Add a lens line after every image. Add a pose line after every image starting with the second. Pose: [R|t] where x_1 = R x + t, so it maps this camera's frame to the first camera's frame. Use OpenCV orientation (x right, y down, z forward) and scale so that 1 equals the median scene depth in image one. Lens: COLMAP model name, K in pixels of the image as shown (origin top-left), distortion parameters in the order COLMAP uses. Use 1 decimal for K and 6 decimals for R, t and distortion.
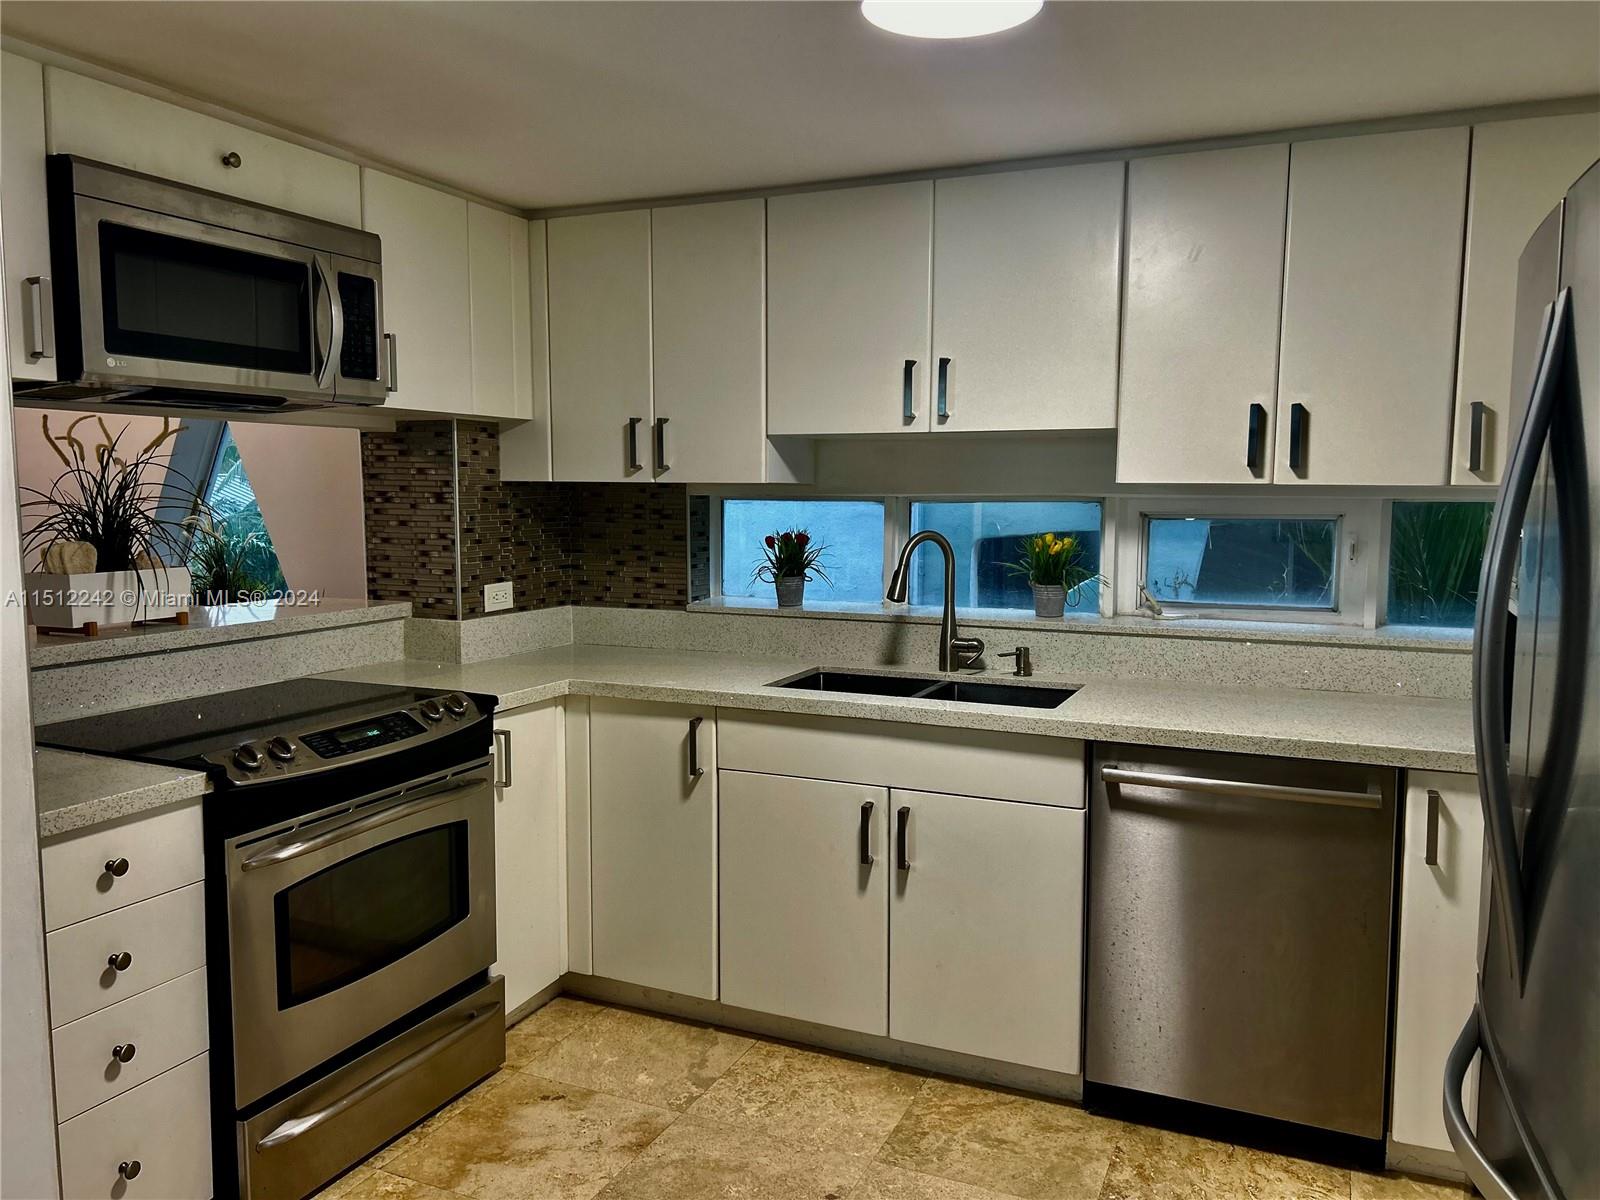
lens RADIAL K [[1207.4, 0, 794.3], [0, 1207.4, 593.1], [0, 0, 1]] dist [0.087359, -0.098526]
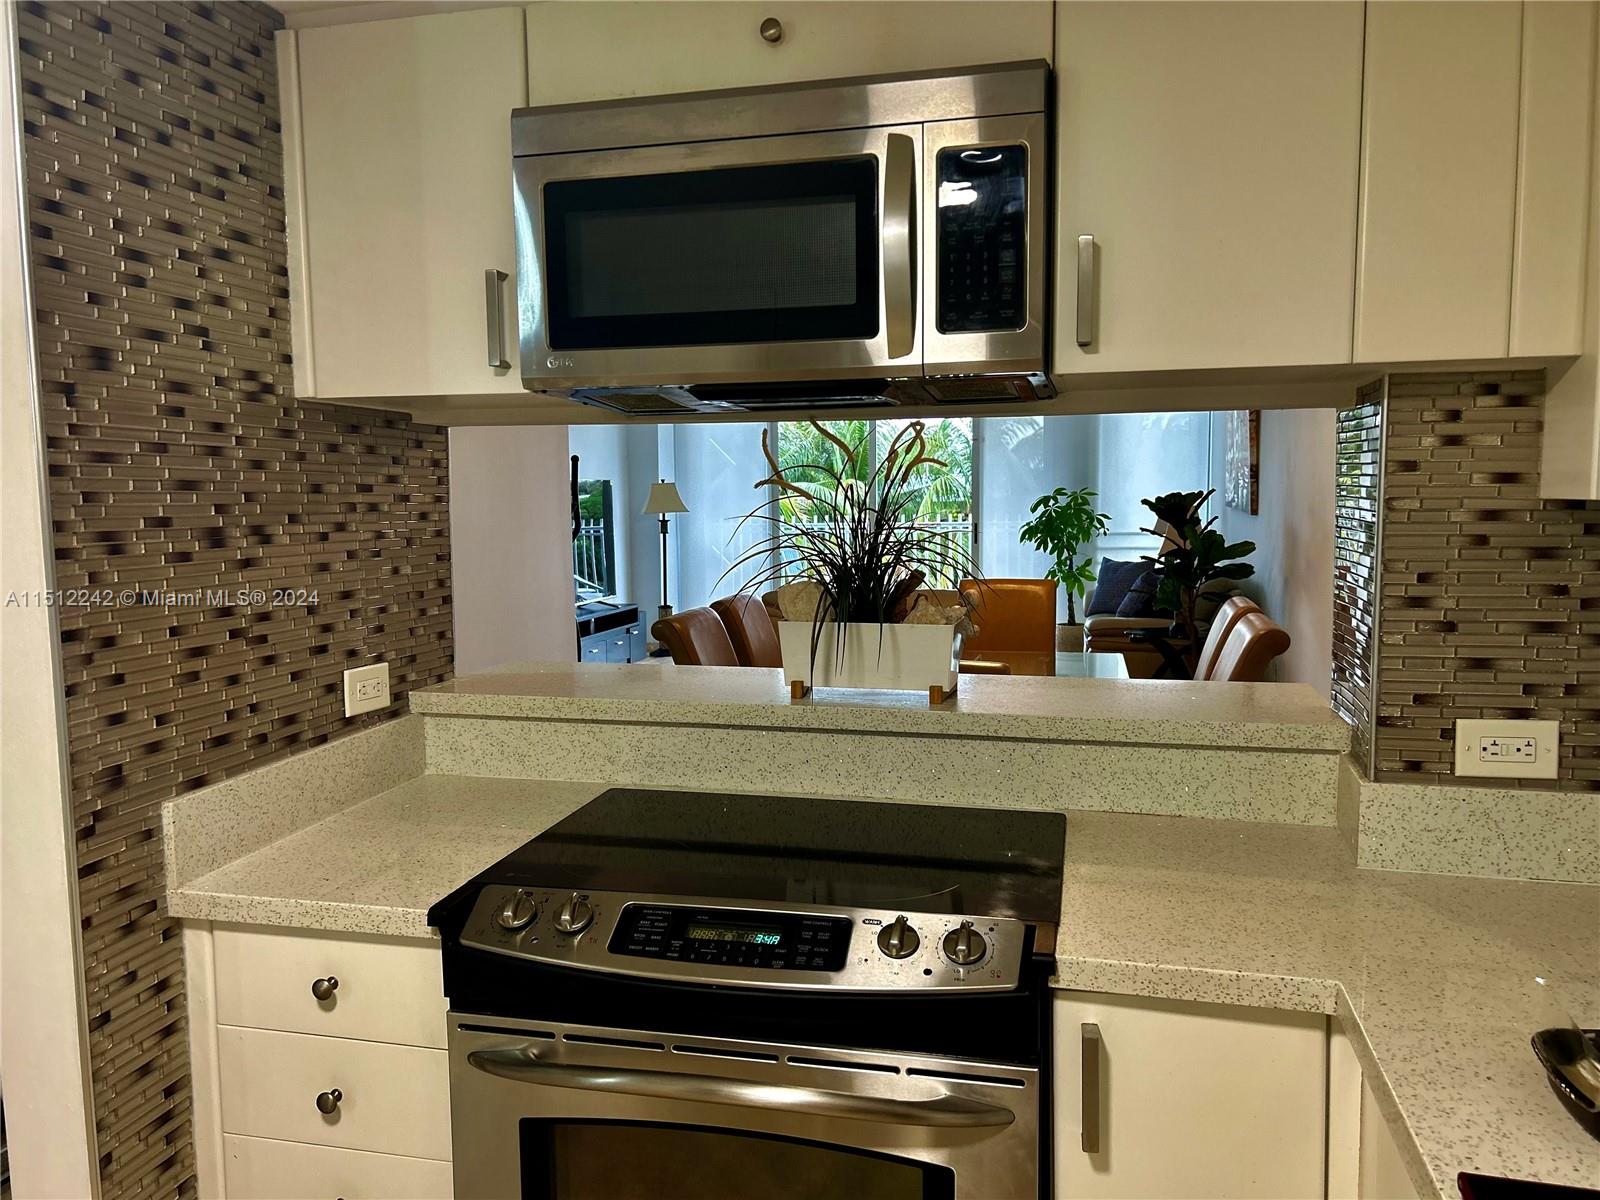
lens RADIAL K [[1207.4, 0, 794.3], [0, 1207.4, 593.1], [0, 0, 1]] dist [0.087359, -0.098526]
pose [[0.188719, 0.078086, -0.978922, 0.162950], [-0.079892, 0.994750, 0.063947, -0.066220], [0.978776, 0.066140, 0.193967, 0.659417]]
